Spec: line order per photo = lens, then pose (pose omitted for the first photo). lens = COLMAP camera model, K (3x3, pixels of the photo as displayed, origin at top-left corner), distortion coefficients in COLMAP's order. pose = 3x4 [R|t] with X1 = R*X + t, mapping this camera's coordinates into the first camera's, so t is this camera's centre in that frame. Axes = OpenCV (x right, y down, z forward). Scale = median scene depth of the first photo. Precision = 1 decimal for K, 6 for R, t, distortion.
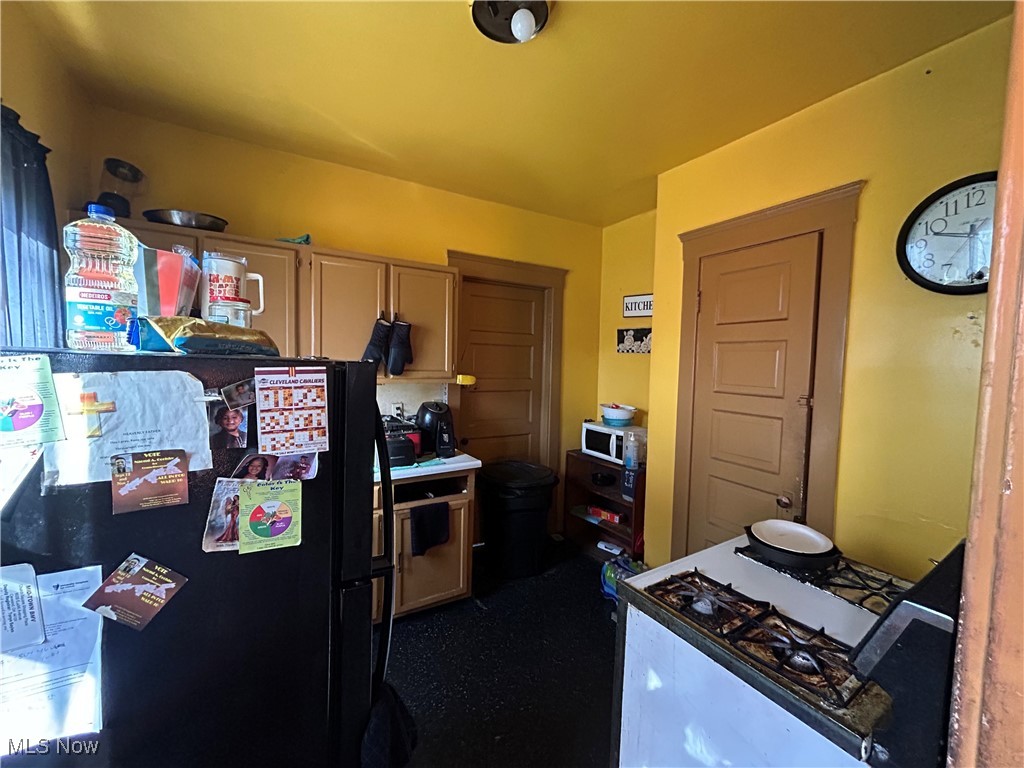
lens RADIAL K [[411.8, 0, 512.9], [0, 411.8, 382.9], [0, 0, 1]] dist [0.001096, 0.000047]
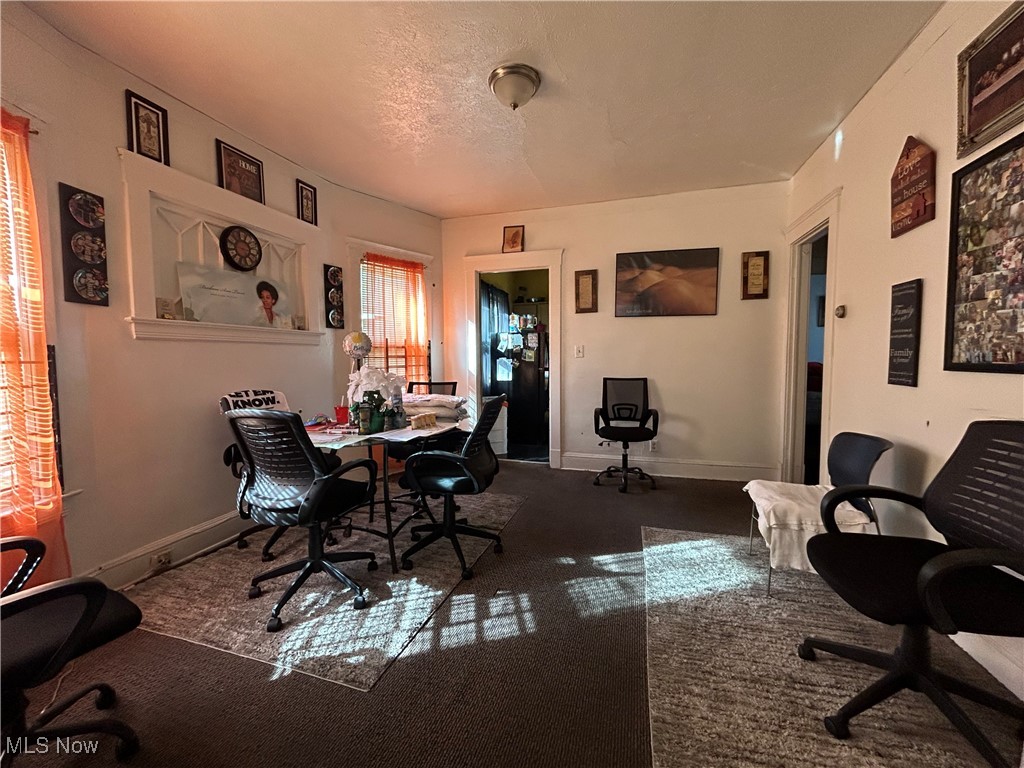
lens RADIAL K [[411.8, 0, 511.4], [0, 411.8, 382.4], [0, 0, 1]] dist [0.001096, 0.000047]
pose [[0.670177, 0.009975, -0.742134, 4.182790], [-0.016566, 0.999862, -0.001520, 0.776140], [0.742016, 0.013313, 0.670250, -3.701471]]
